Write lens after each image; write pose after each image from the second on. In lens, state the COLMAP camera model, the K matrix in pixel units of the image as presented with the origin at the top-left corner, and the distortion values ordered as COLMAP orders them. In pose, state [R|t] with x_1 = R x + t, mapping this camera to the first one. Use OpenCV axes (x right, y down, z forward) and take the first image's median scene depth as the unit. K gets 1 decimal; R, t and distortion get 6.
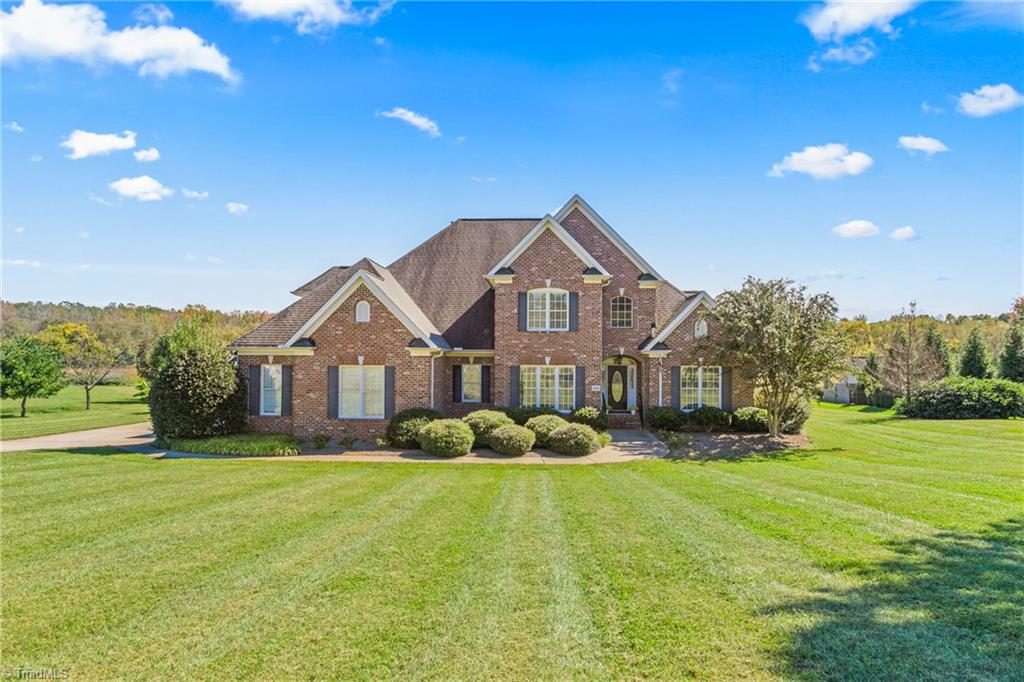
lens RADIAL K [[585.9, 0, 513.0], [0, 585.9, 343.8], [0, 0, 1]] dist [-0.000139, 0.000007]
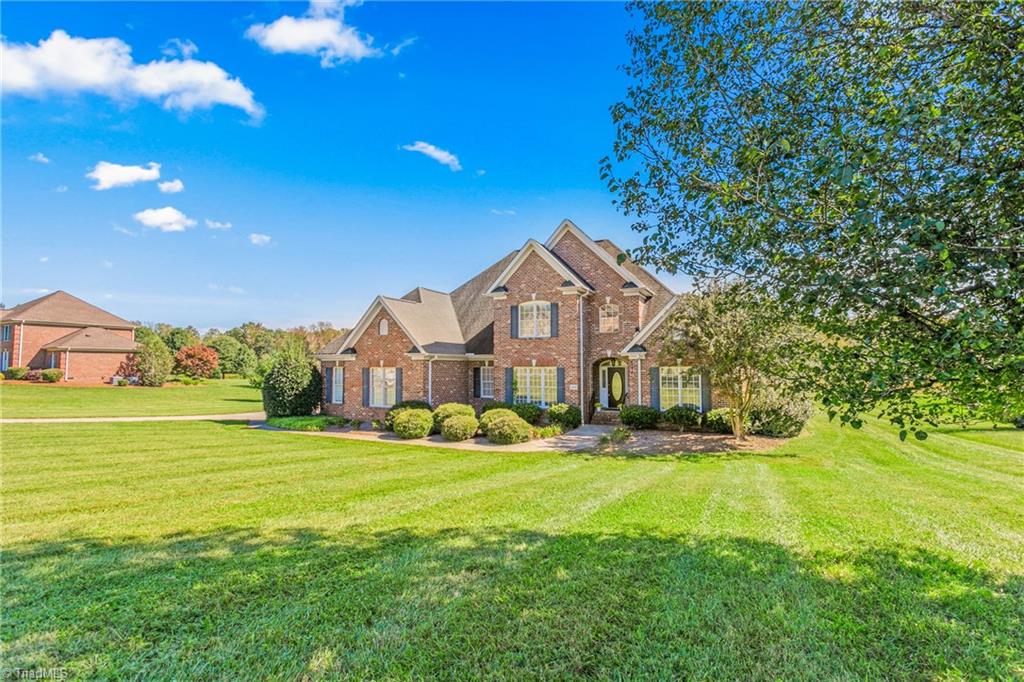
lens RADIAL K [[459.5, 0, 510.3], [0, 459.5, 338.9], [0, 0, 1]] dist [-0.011124, 0.004052]
pose [[0.913849, -0.031134, -0.404858, 0.389786], [0.015620, 0.999014, -0.041567, 0.018319], [0.405753, 0.031662, 0.913434, 0.145743]]
